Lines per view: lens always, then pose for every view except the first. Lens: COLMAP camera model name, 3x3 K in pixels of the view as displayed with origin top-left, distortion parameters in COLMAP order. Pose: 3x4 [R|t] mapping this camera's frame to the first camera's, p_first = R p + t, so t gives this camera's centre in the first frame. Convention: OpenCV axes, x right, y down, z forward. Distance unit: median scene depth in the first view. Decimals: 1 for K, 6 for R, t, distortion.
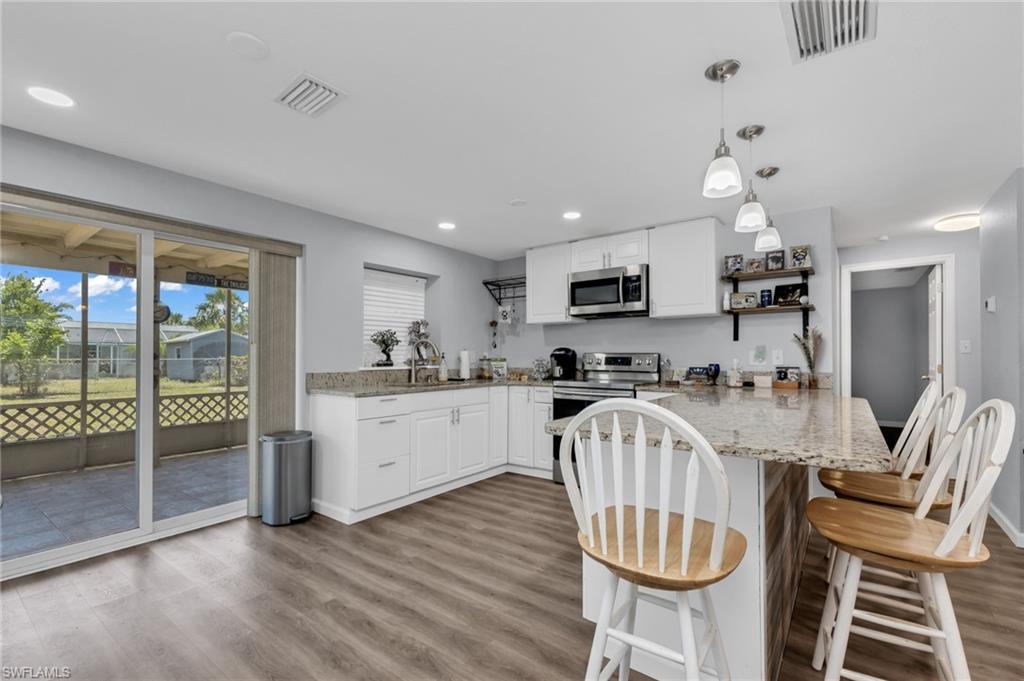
lens RADIAL K [[452.1, 0, 530.8], [0, 452.1, 352.4], [0, 0, 1]] dist [0.010073, -0.001974]
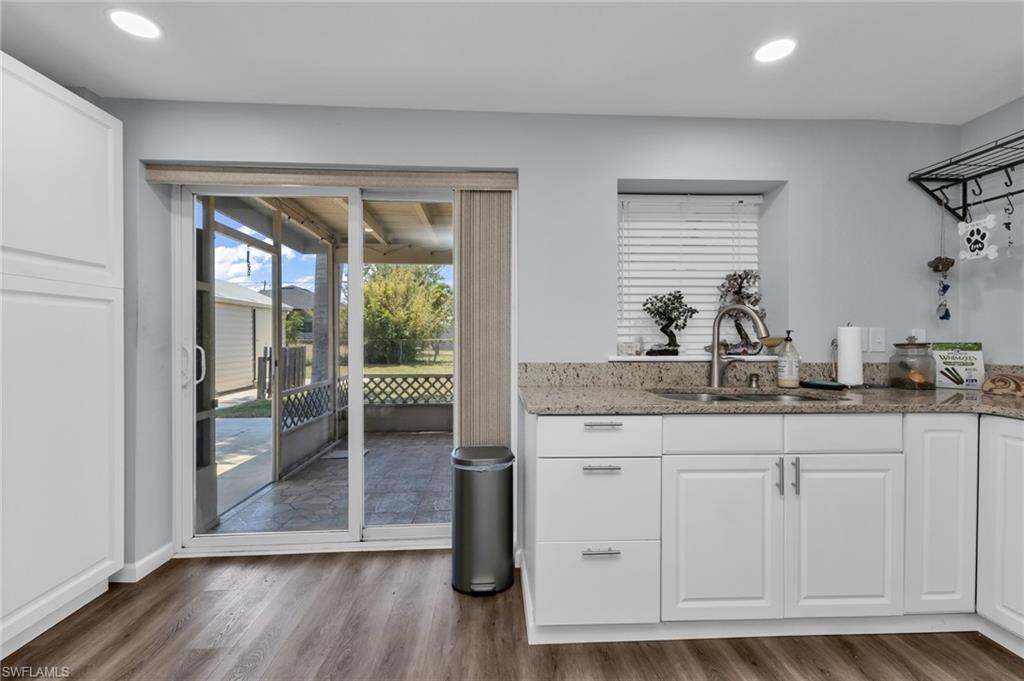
lens RADIAL K [[452.1, 0, 506.9], [0, 452.1, 337.7], [0, 0, 1]] dist [0.010073, -0.001974]
pose [[0.615955, 0.003958, -0.787771, 0.010165], [0.004546, 0.999953, 0.008579, 0.003130], [0.787768, -0.008865, 0.615908, 0.488503]]
